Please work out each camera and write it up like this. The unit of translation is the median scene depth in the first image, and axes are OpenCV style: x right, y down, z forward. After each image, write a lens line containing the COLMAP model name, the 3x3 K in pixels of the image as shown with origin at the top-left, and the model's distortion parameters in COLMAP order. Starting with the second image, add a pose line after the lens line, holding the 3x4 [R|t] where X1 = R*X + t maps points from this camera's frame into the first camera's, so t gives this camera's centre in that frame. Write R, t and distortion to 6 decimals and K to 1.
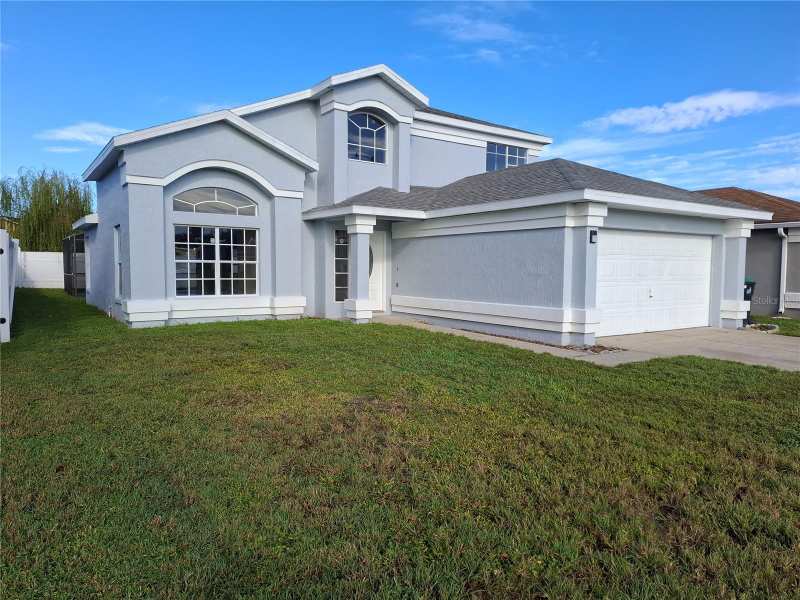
lens RADIAL K [[565.4, 0, 402.9], [0, 565.4, 303.2], [0, 0, 1]] dist [0.026068, -0.002639]
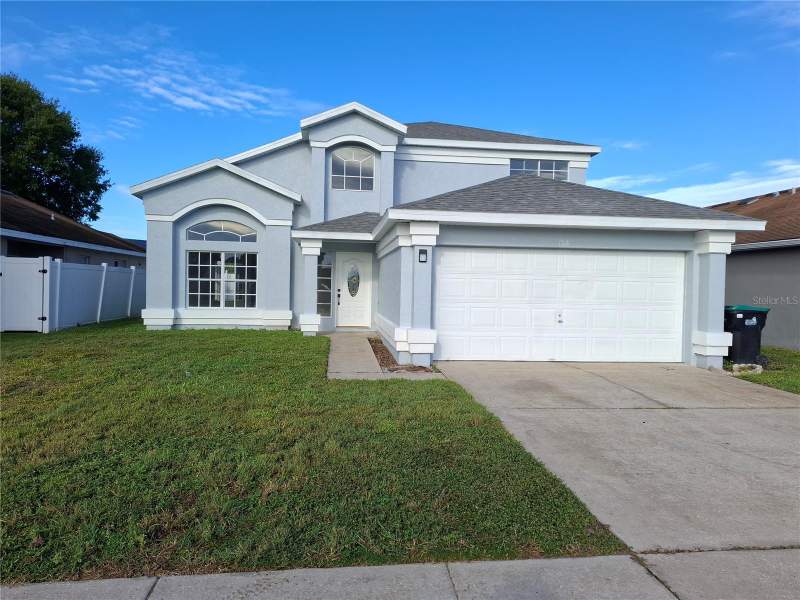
lens RADIAL K [[565.4, 0, 404.4], [0, 565.4, 296.0], [0, 0, 1]] dist [0.026068, -0.002639]
pose [[0.887577, 0.018027, -0.460307, 0.570948], [-0.041201, 0.998336, -0.040347, -0.005214], [0.458814, 0.054776, 0.886842, 0.091439]]
